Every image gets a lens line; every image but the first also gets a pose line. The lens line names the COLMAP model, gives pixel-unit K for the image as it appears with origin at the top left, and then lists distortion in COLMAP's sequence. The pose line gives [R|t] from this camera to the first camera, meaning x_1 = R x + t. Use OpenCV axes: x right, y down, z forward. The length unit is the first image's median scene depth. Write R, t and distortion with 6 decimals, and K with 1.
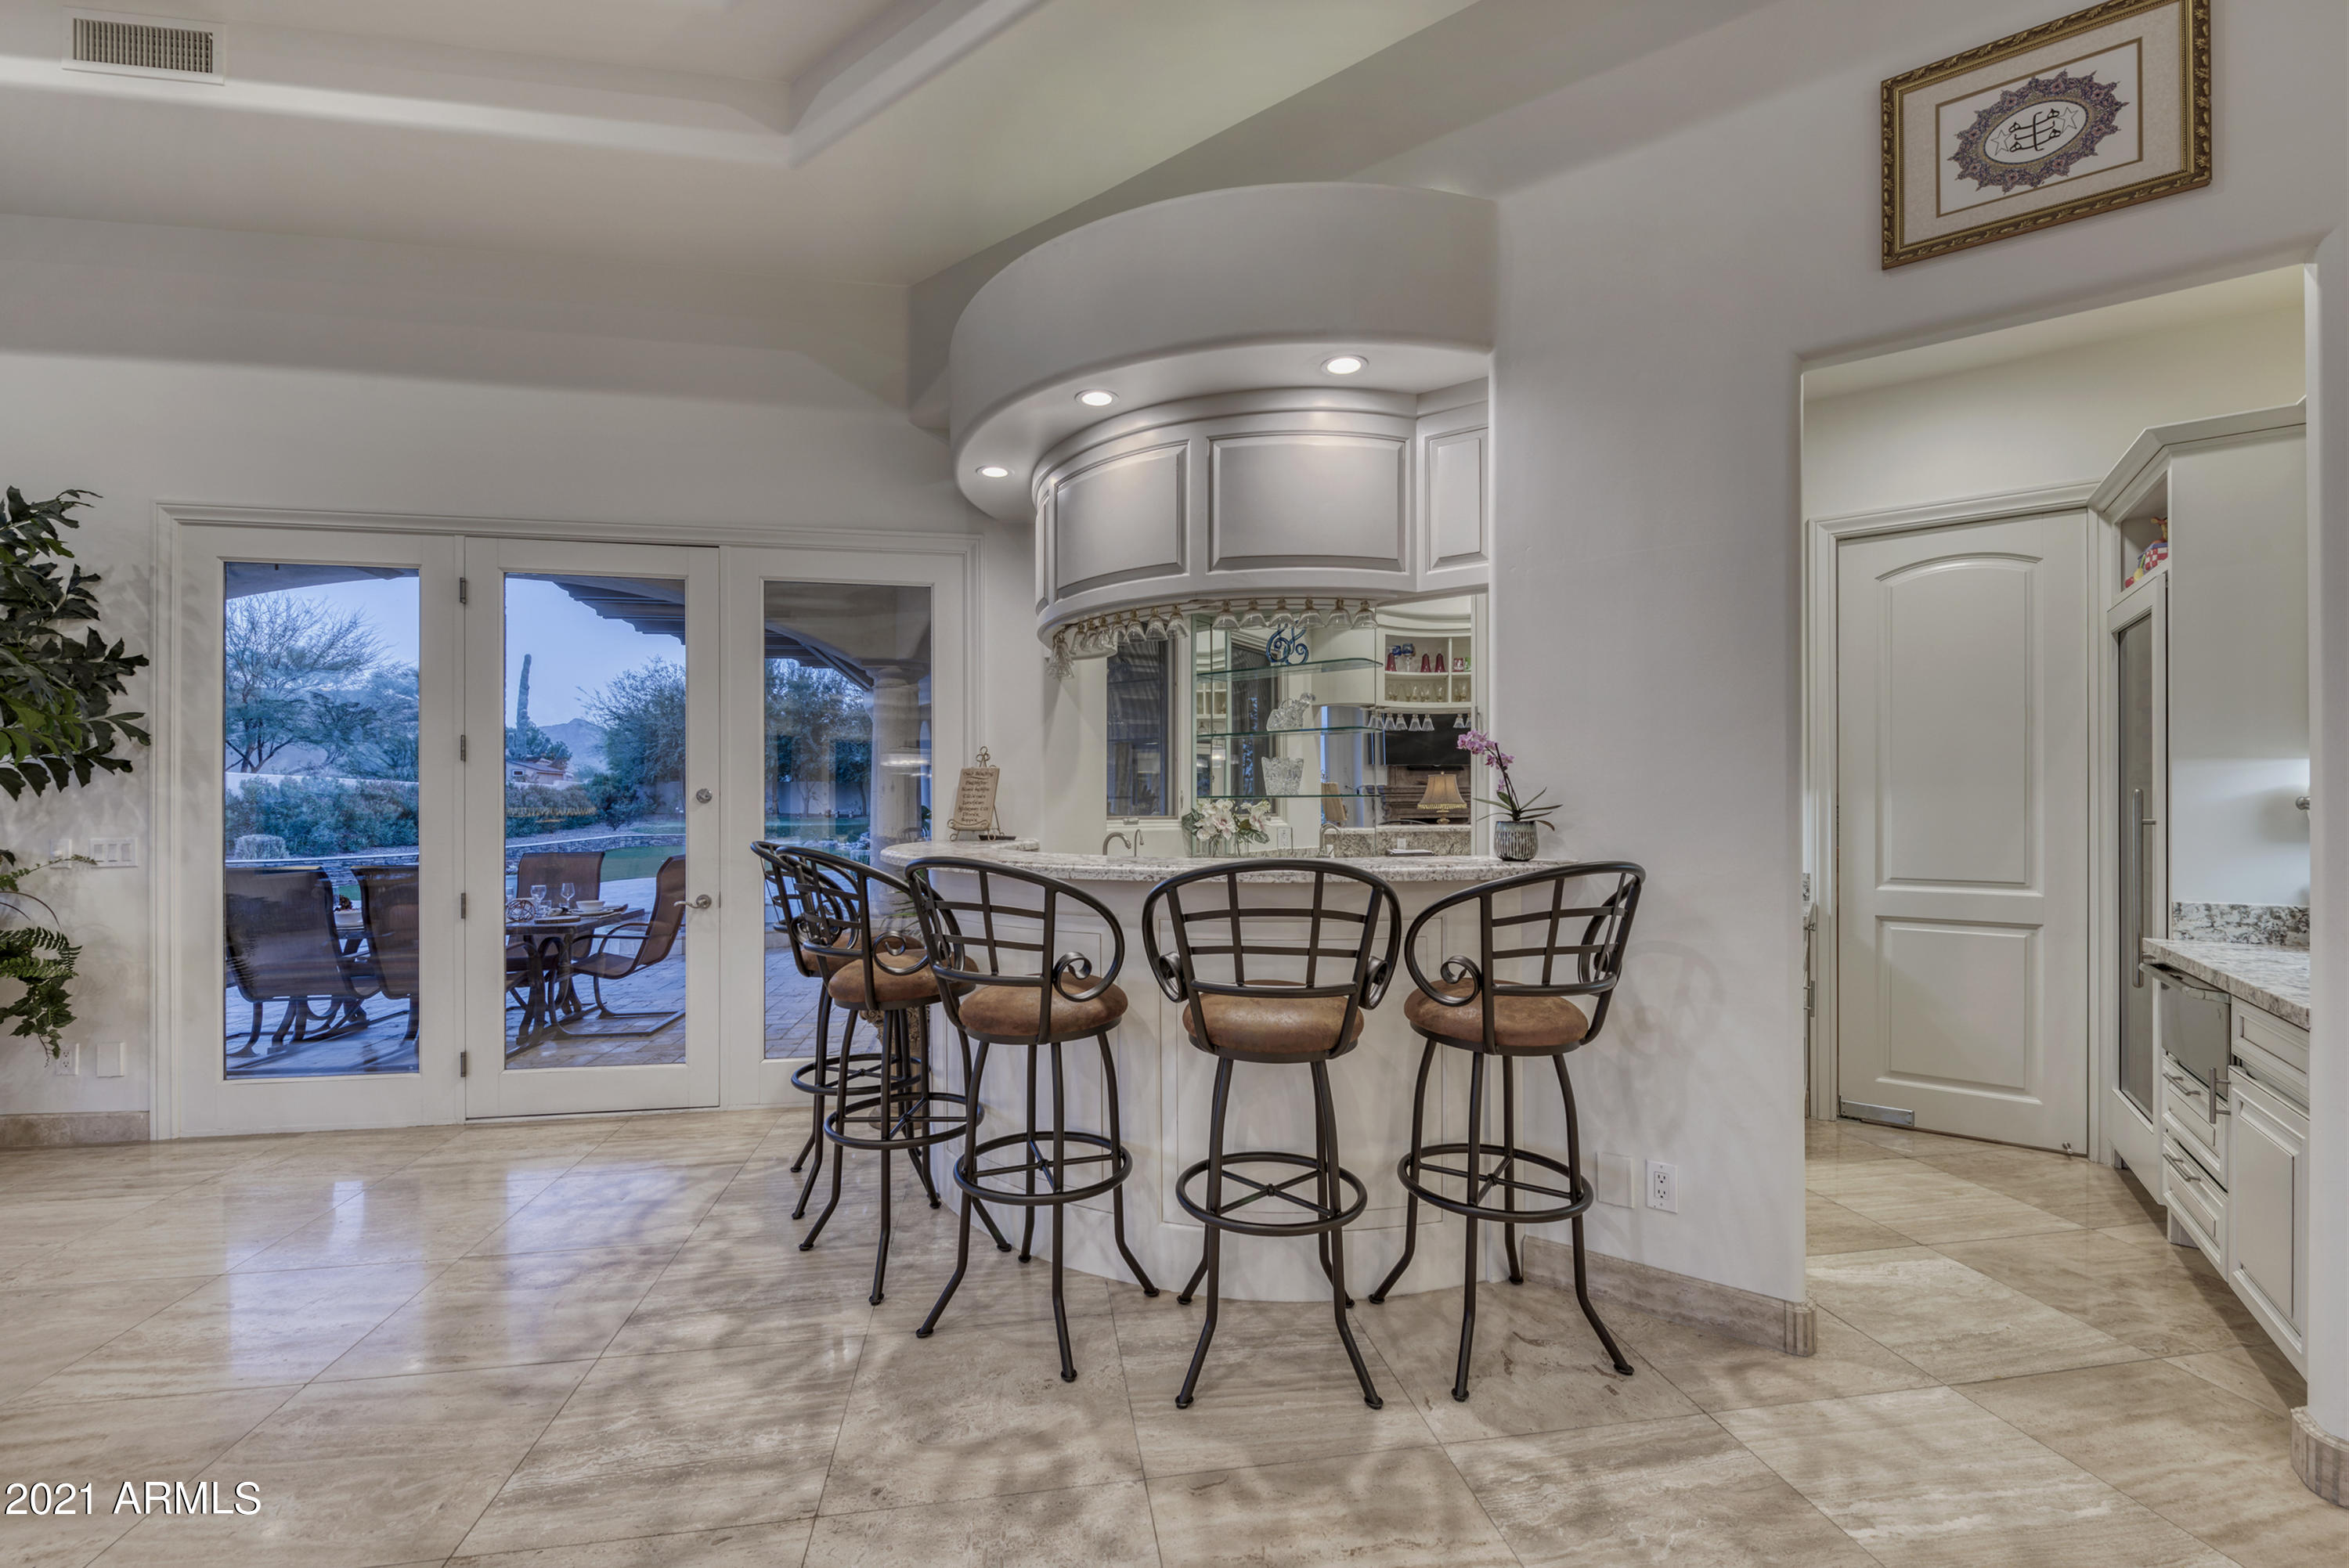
lens RADIAL K [[961.0, 0, 1172.1], [0, 961.0, 808.1], [0, 0, 1]] dist [-0.000948, -0.000414]
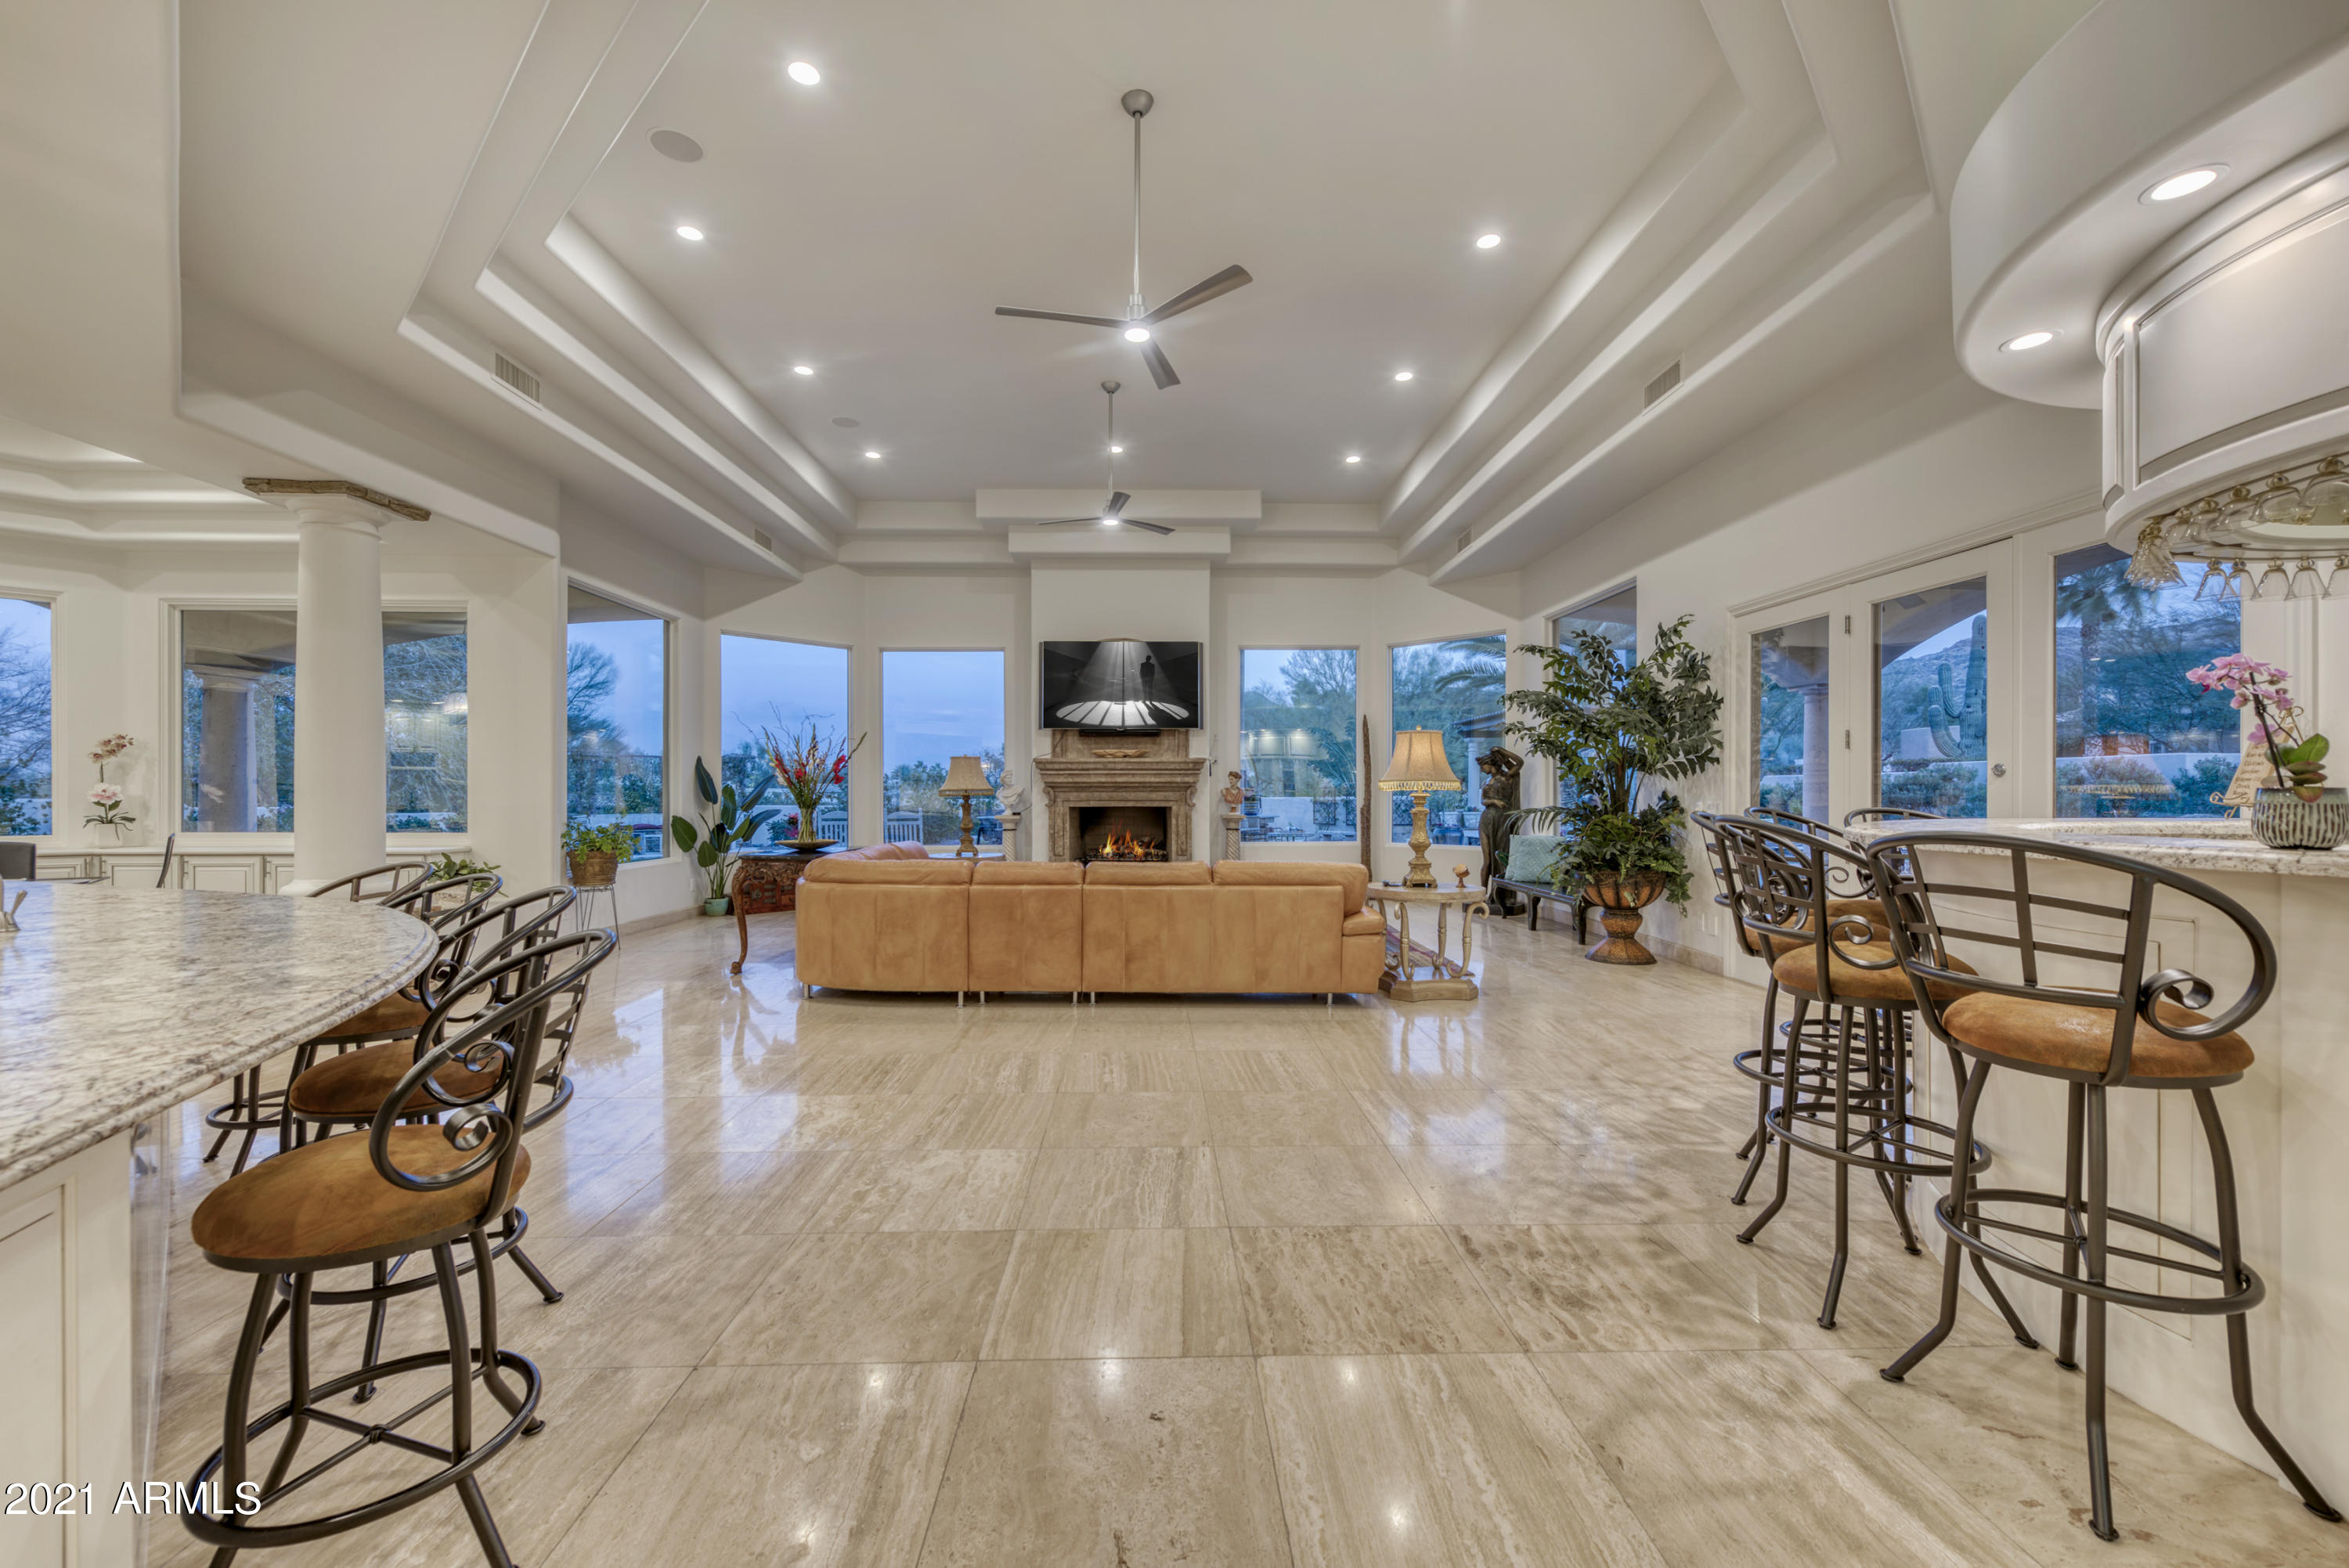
lens RADIAL K [[920.5, 0, 1165.0], [0, 920.5, 795.7], [0, 0, 1]] dist [0.000335, -0.000159]
pose [[-0.140825, 0.005218, -0.990021, 0.742216], [0.002681, 0.999984, 0.004889, 0.010083], [0.990031, -0.001966, -0.140837, 0.227277]]
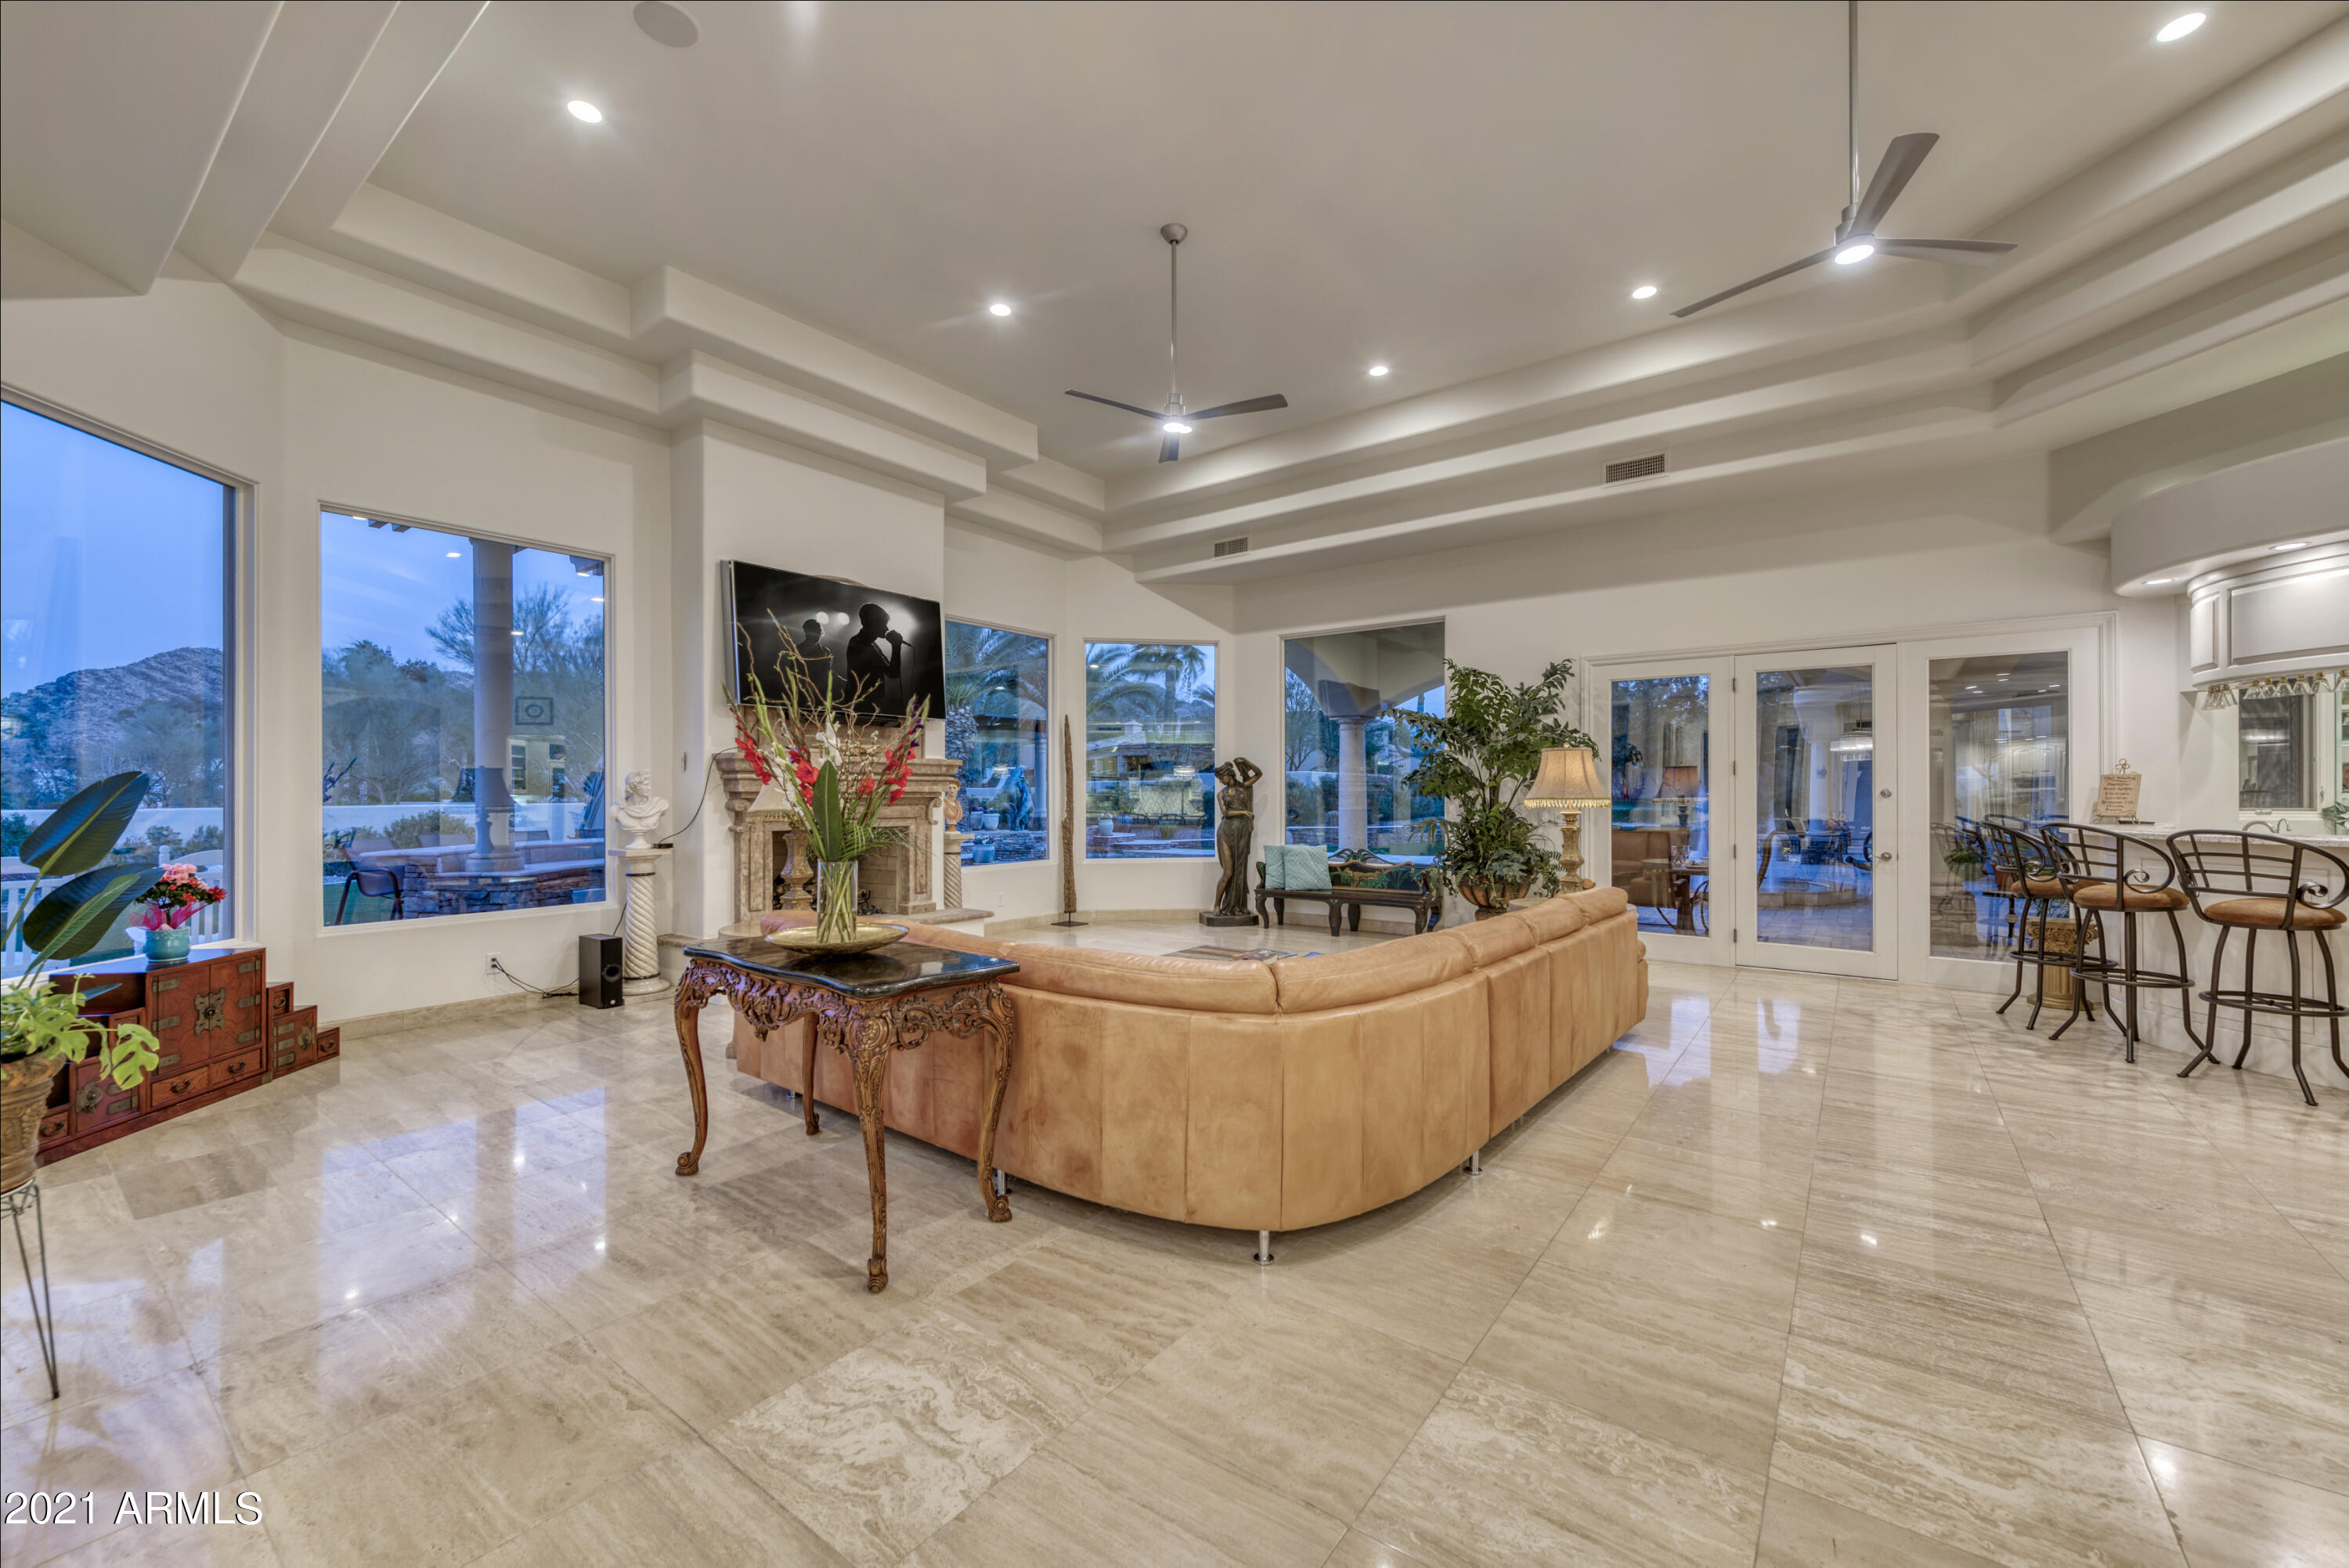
lens RADIAL K [[920.5, 0, 1165.0], [0, 920.5, 795.7], [0, 0, 1]] dist [0.000335, -0.000159]
pose [[0.683420, 0.002315, -0.730022, -0.190584], [0.000386, 0.999994, 0.003533, -0.016003], [0.730026, -0.002696, 0.683414, -1.105054]]
